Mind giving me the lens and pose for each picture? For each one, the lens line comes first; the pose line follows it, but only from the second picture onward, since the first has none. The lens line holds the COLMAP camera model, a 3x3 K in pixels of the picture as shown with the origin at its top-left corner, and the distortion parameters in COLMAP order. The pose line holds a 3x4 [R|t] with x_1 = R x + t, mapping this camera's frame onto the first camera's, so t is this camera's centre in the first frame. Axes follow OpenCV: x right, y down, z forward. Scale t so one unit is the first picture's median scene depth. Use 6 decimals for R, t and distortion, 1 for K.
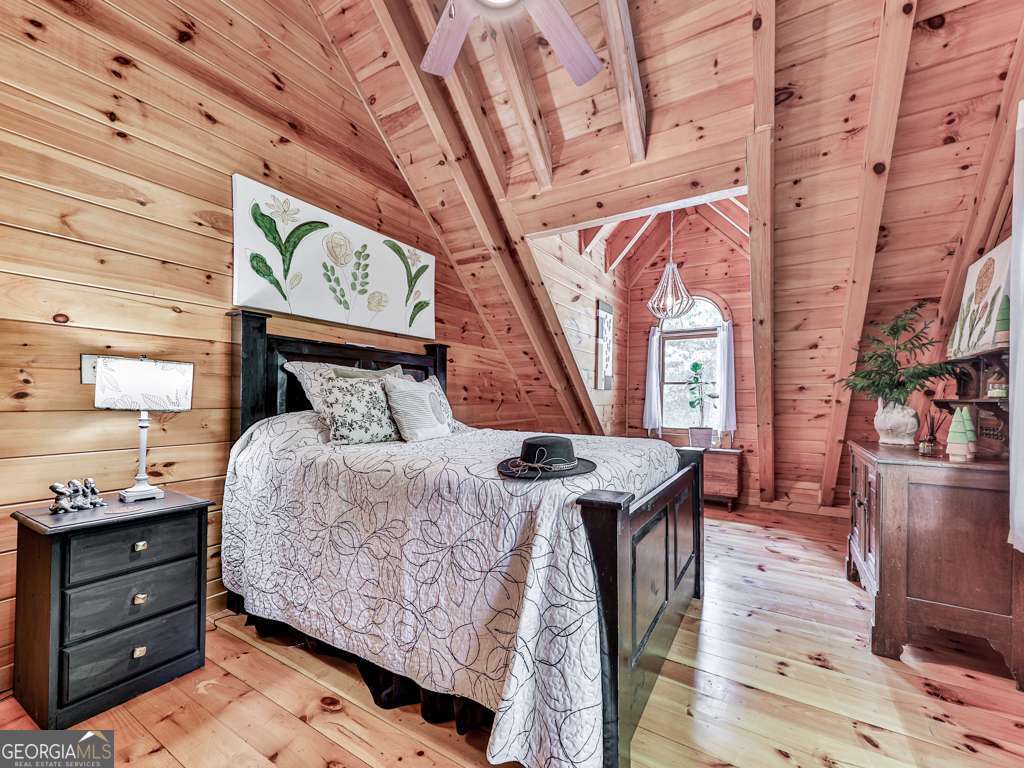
lens RADIAL K [[410.4, 0, 500.1], [0, 410.4, 396.5], [0, 0, 1]] dist [0.001777, -0.001784]
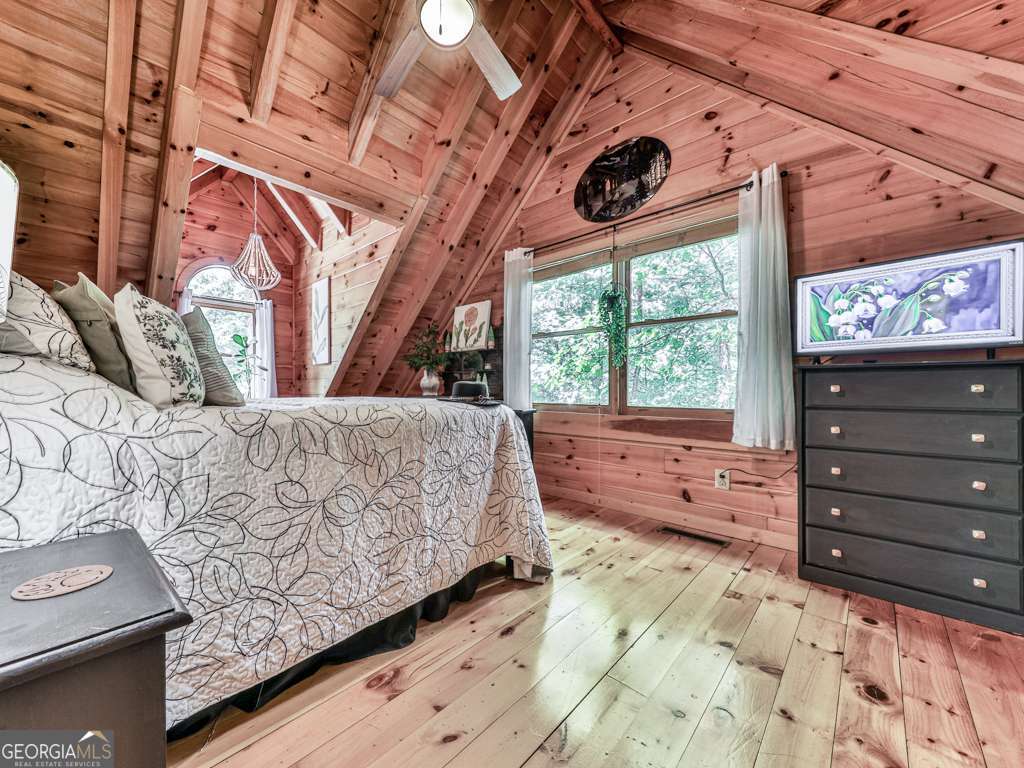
lens RADIAL K [[410.4, 0, 511.1], [0, 410.4, 385.4], [0, 0, 1]] dist [0.001777, -0.001784]
pose [[0.169235, -0.000007, 0.985576, -1.230792], [-0.008548, 0.999962, 0.001475, 0.101390], [-0.985539, -0.008674, 0.169228, 0.565997]]
